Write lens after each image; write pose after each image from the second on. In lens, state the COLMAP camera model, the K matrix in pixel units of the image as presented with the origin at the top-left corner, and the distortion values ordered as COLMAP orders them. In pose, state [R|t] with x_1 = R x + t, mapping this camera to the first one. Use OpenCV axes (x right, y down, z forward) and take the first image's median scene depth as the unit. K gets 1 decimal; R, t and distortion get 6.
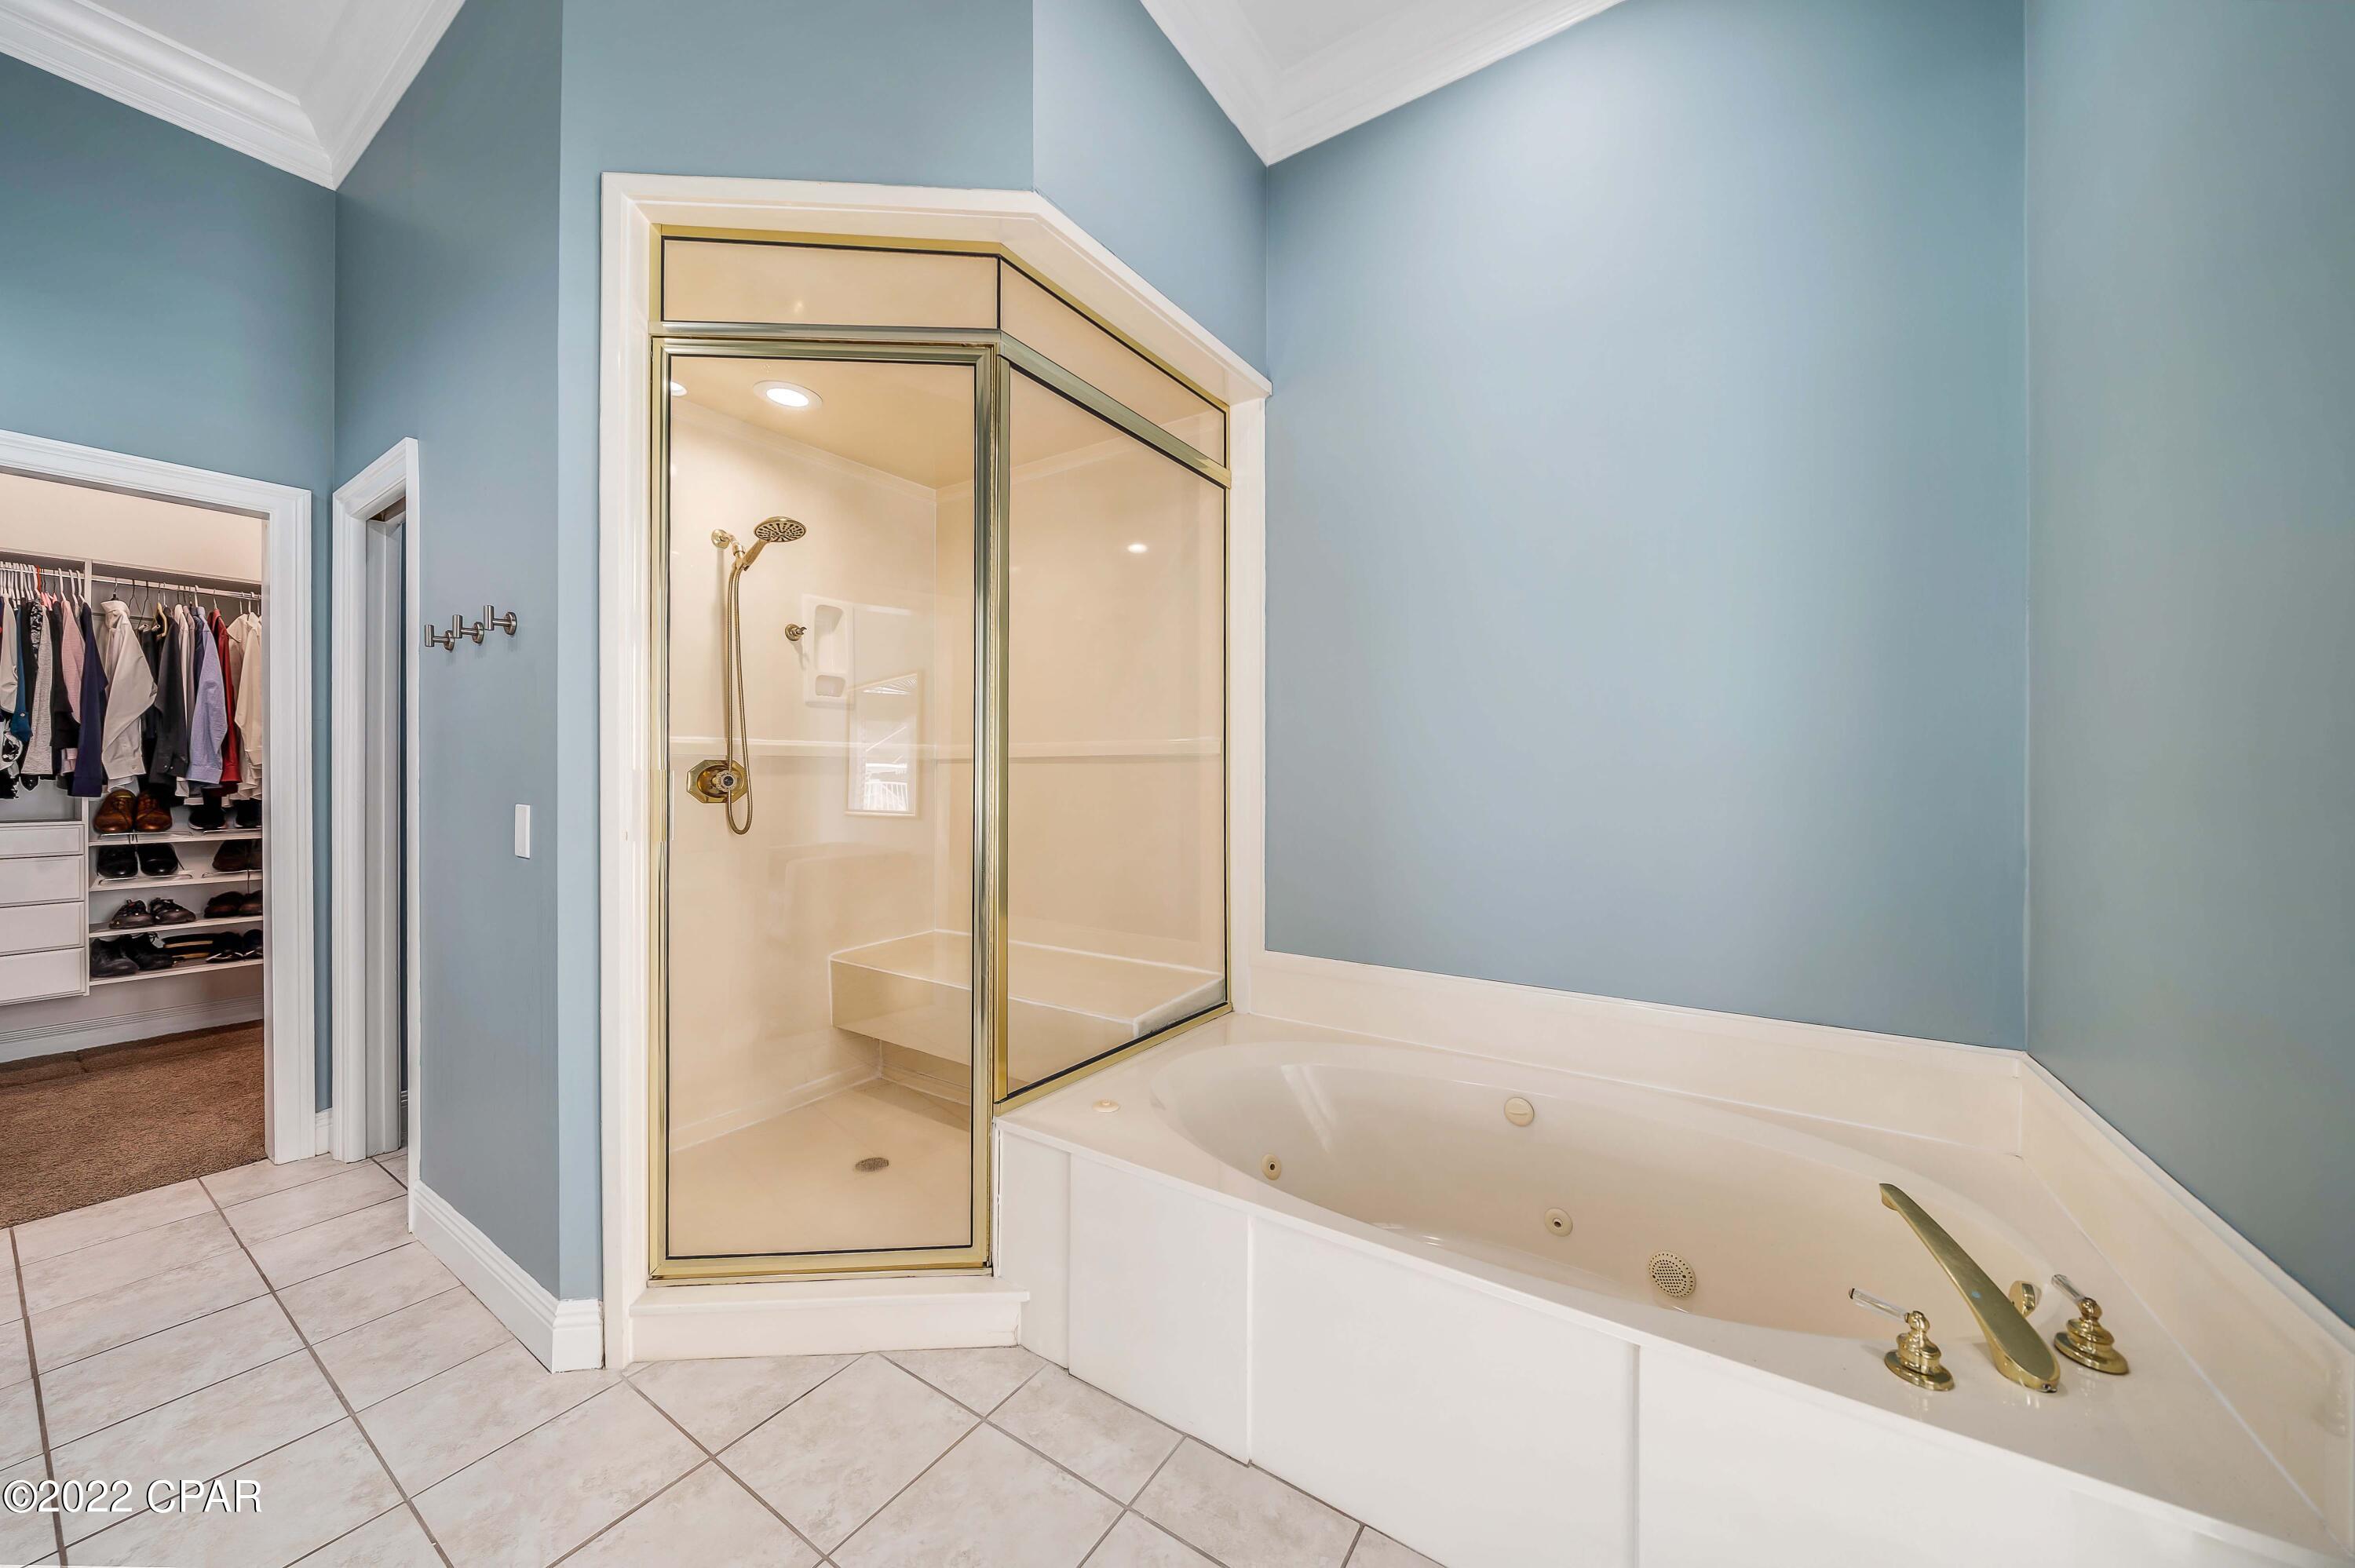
lens RADIAL K [[816.6, 0, 1173.7], [0, 816.6, 777.4], [0, 0, 1]] dist [-0.000082, 0.000088]
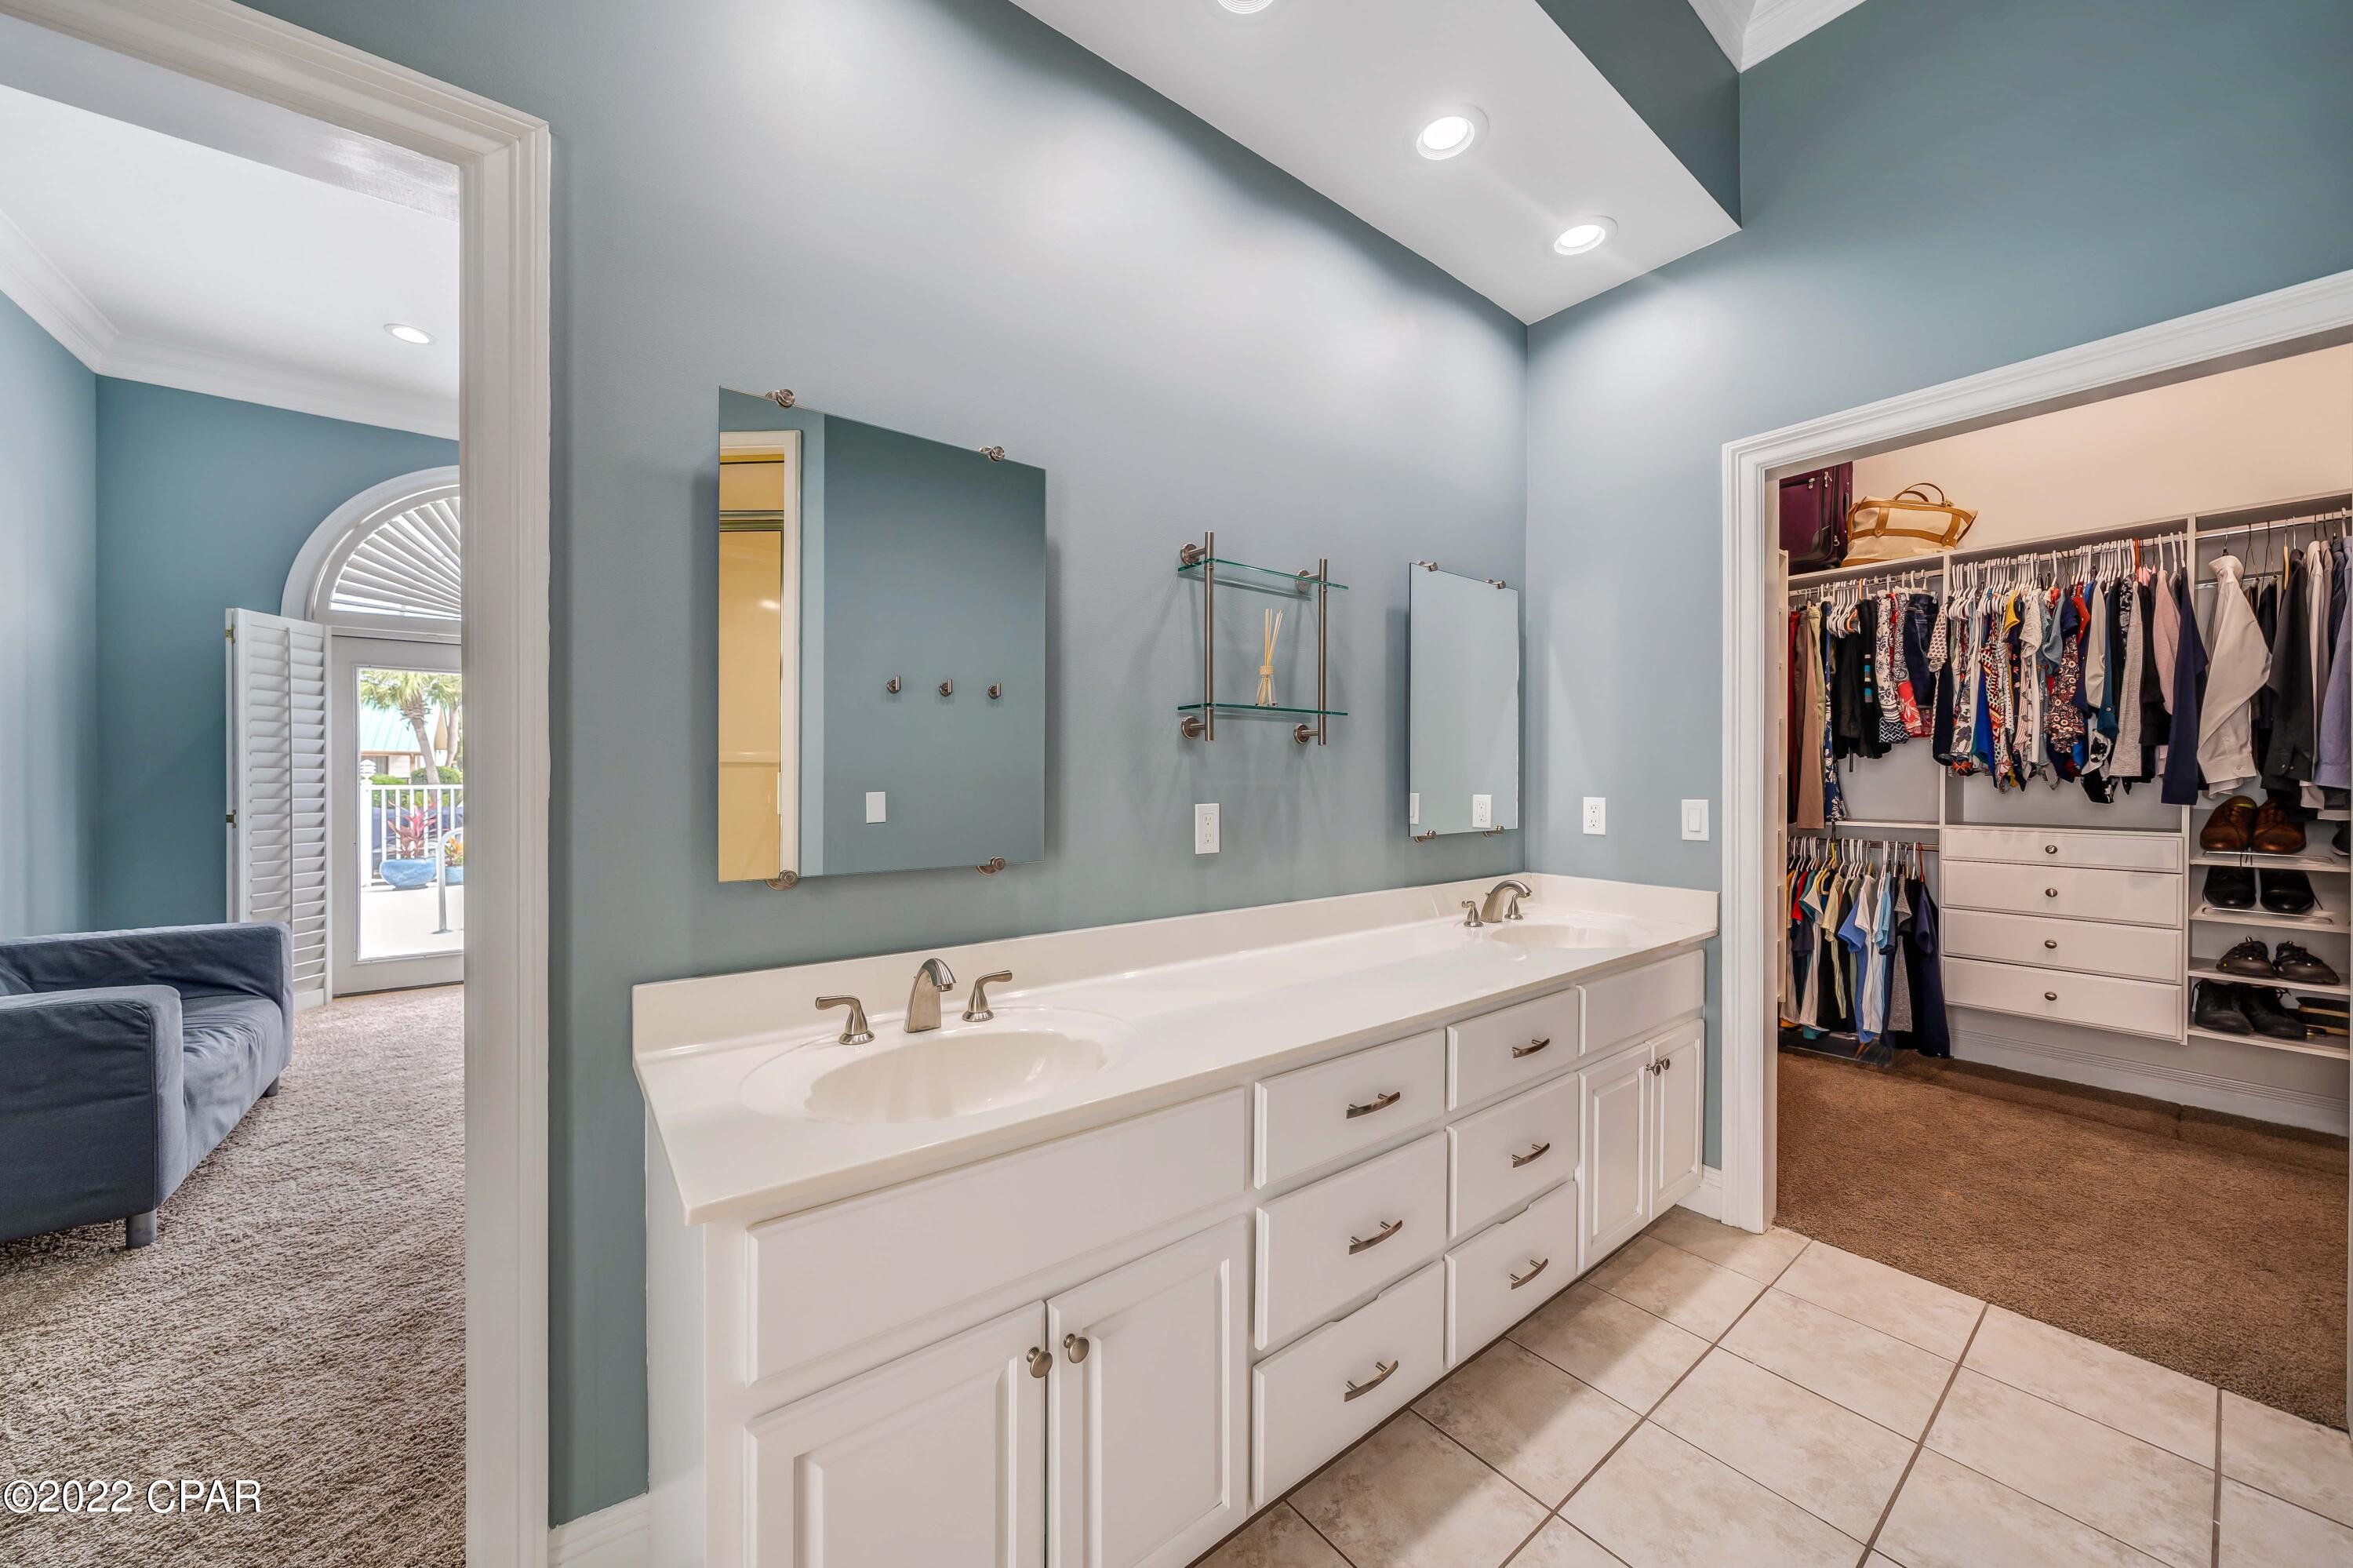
lens RADIAL K [[816.0, 0, 1172.7], [0, 816.0, 777.4], [0, 0, 1]] dist [-0.000082, 0.000088]
pose [[-0.327011, 0.000259, -0.945020, -0.218917], [-0.010970, 0.999932, 0.004070, 0.004694], [0.944957, 0.011698, -0.326986, 0.301970]]
